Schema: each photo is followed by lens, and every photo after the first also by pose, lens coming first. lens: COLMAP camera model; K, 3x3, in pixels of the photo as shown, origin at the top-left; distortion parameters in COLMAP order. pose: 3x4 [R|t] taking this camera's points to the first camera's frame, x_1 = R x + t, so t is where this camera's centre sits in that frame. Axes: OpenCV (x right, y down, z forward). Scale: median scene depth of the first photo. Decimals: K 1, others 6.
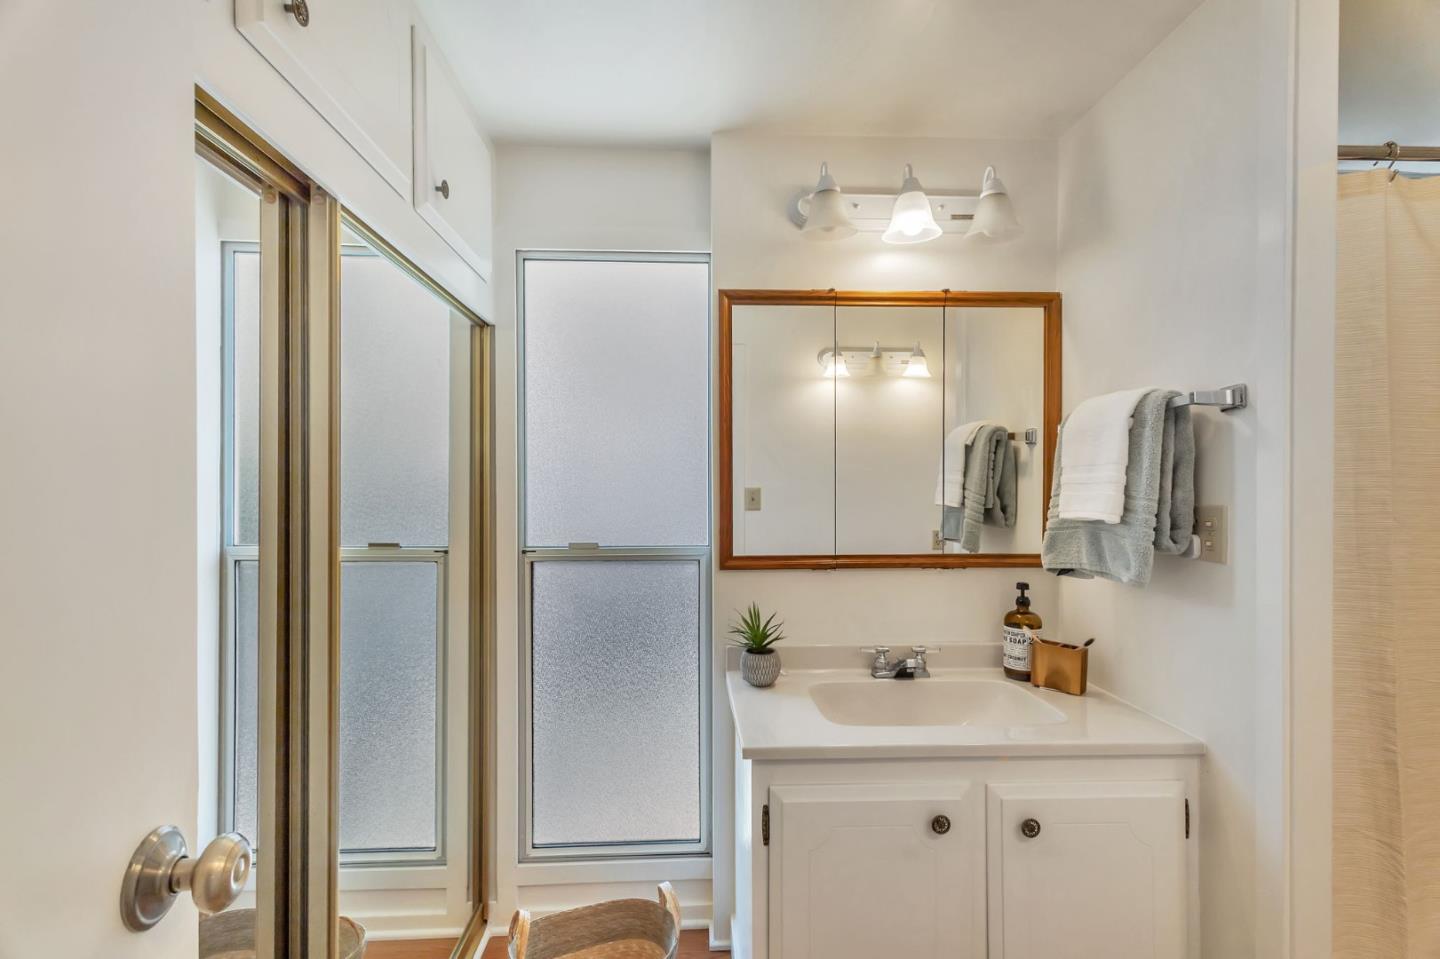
lens RADIAL K [[676.2, 0, 719.7], [0, 676.2, 486.6], [0, 0, 1]] dist [0.021192, -0.007092]
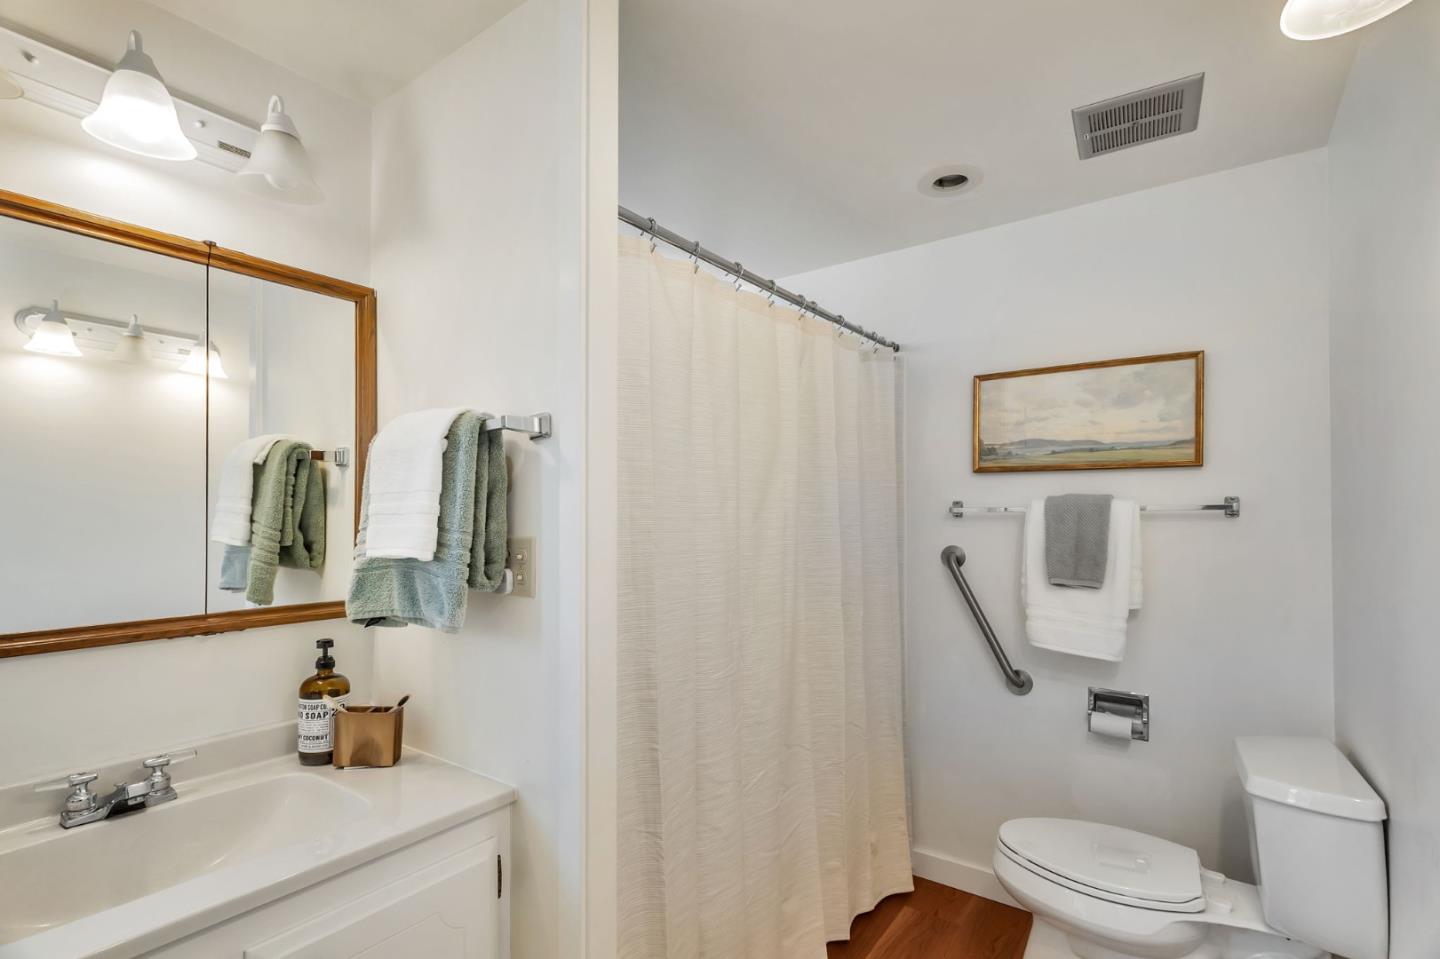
lens RADIAL K [[701.4, 0, 732.0], [0, 701.4, 513.3], [0, 0, 1]] dist [0.001161, -0.000264]
pose [[0.618424, 0.000875, 0.785844, 0.106075], [0.003769, 0.999985, -0.004079, -0.000607], [-0.785835, 0.005484, 0.618411, 0.131473]]
